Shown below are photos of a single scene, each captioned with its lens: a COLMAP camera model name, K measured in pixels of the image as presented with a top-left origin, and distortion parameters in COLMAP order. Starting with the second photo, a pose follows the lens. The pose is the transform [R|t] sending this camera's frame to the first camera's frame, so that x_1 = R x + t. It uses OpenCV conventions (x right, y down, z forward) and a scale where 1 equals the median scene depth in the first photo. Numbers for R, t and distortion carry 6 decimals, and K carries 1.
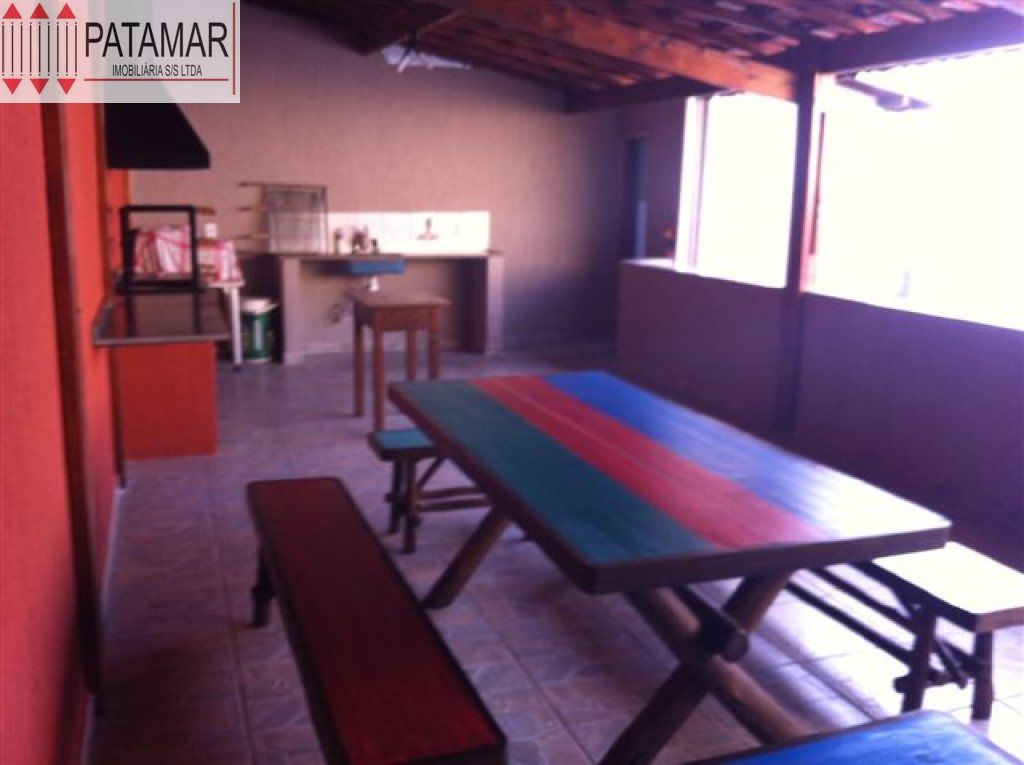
lens RADIAL K [[1017.9, 0, 512.0], [0, 1017.9, 382.5], [0, 0, 1]] dist [0.189244, -0.614825]
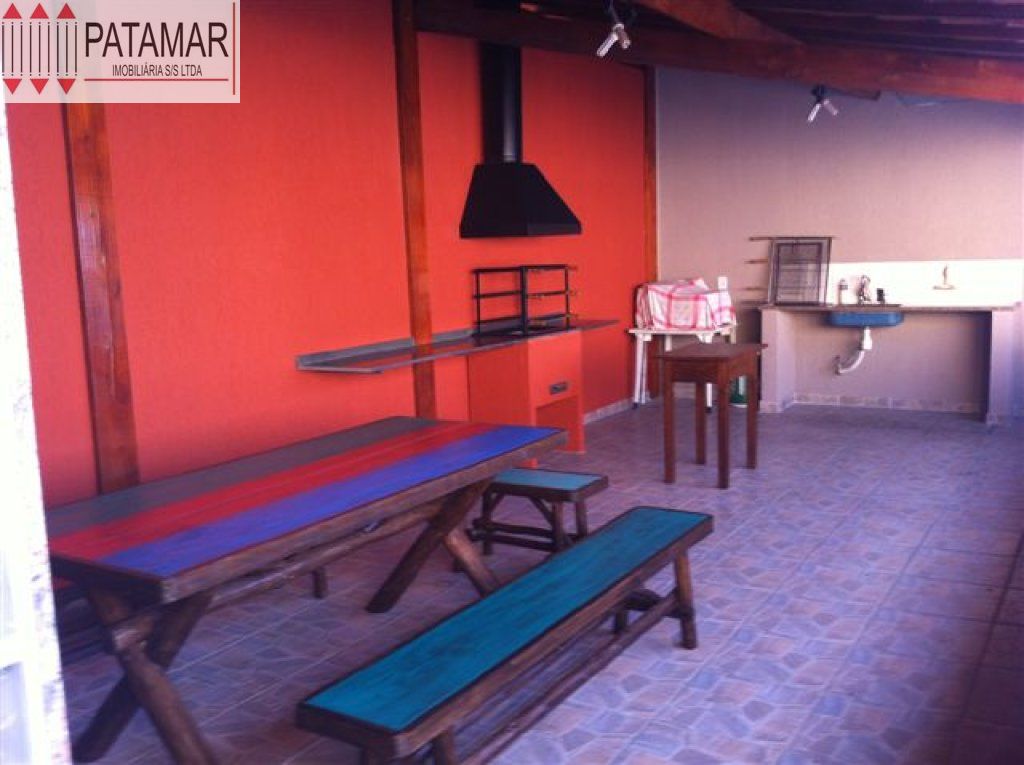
lens RADIAL K [[1017.9, 0, 512.0], [0, 1017.9, 382.5], [0, 0, 1]] dist [0.189244, -0.614825]
pose [[0.641366, 0.079384, -0.763117, 0.389910], [-0.108843, 0.993987, 0.011922, -0.029899], [0.759476, 0.075414, 0.646150, 0.134404]]
